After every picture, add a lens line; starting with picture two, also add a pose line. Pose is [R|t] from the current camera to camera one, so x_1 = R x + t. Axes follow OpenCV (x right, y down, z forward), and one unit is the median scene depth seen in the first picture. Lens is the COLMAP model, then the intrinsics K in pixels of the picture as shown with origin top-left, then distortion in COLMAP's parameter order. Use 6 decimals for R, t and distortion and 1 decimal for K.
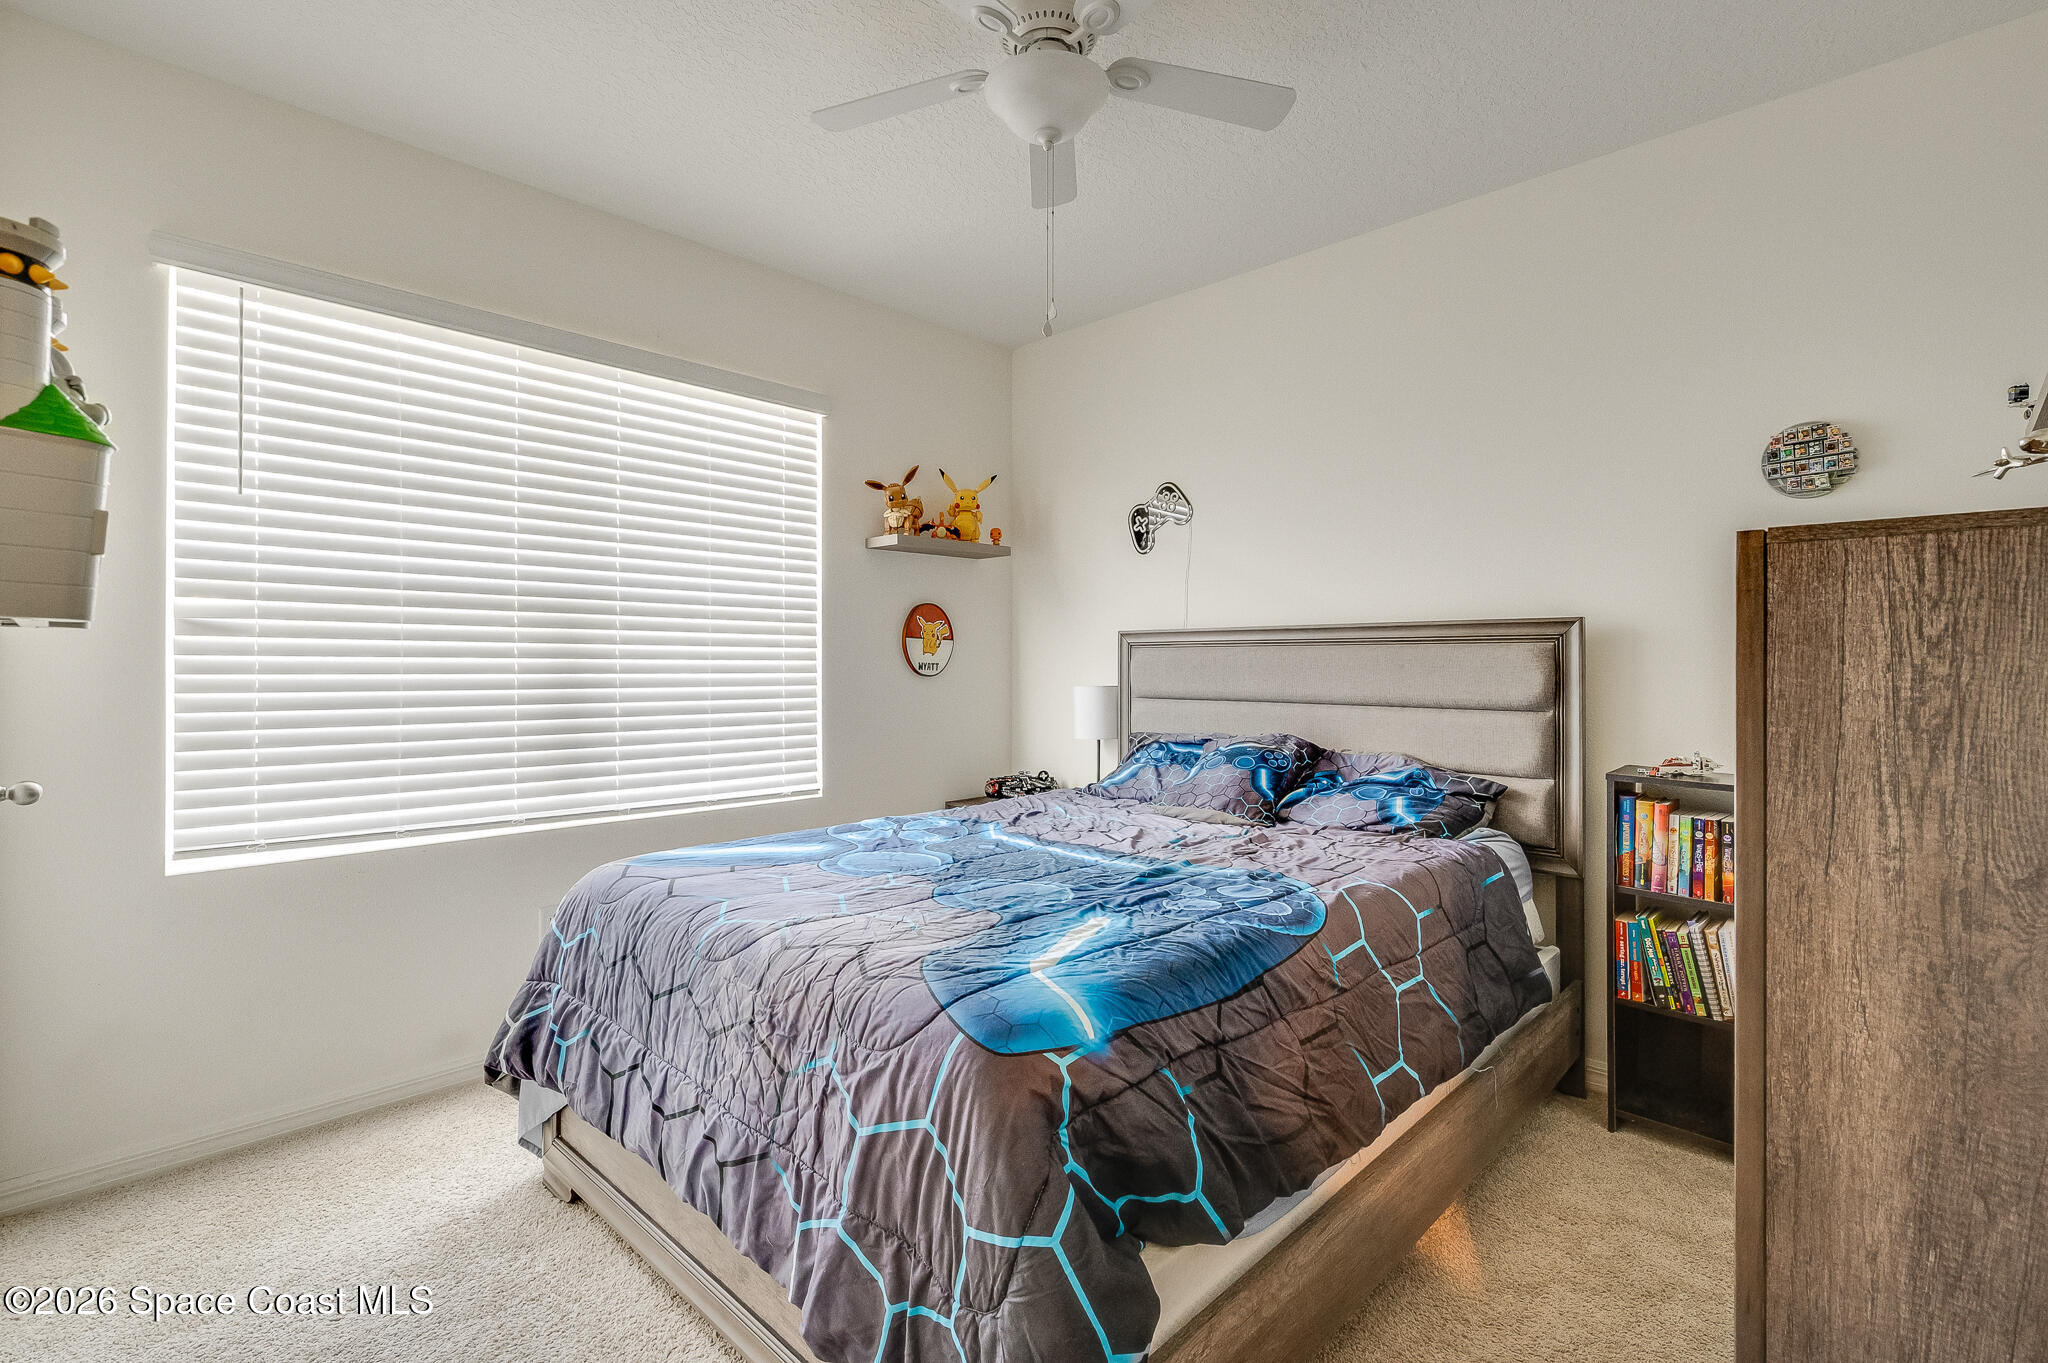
lens RADIAL K [[894.7, 0, 1023.8], [0, 894.7, 669.5], [0, 0, 1]] dist [-0.002356, -0.000324]
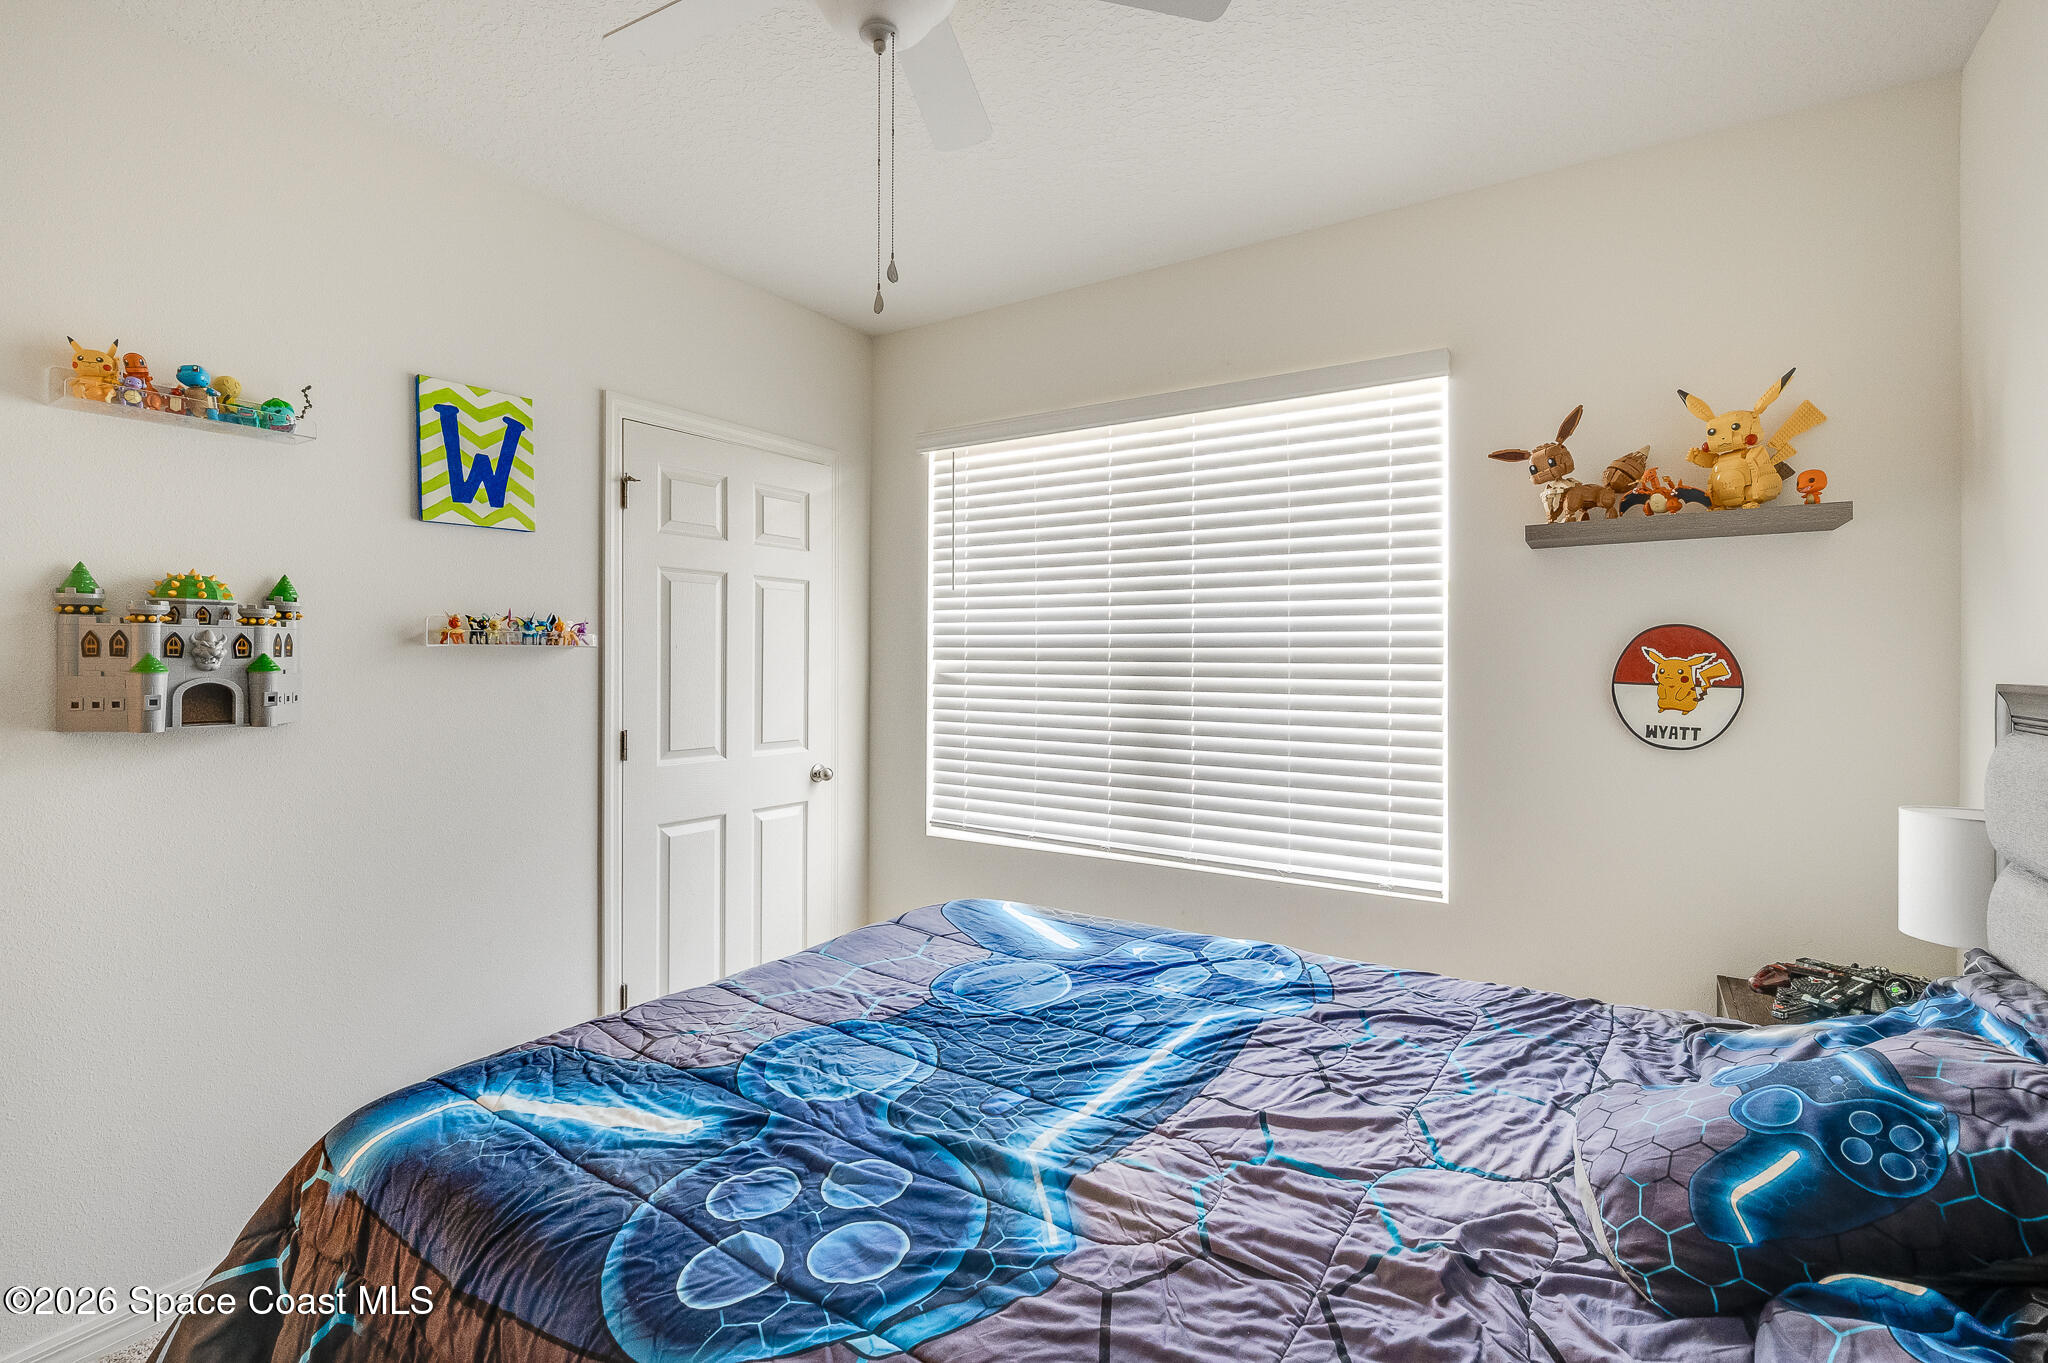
lens RADIAL K [[894.7, 0, 1022.9], [0, 894.7, 679.2], [0, 0, 1]] dist [-0.002356, -0.000324]
pose [[0.233733, 0.020163, -0.972092, 0.397967], [-0.007617, 0.999792, 0.018906, -0.050766], [0.972271, 0.002986, 0.233838, 0.498468]]
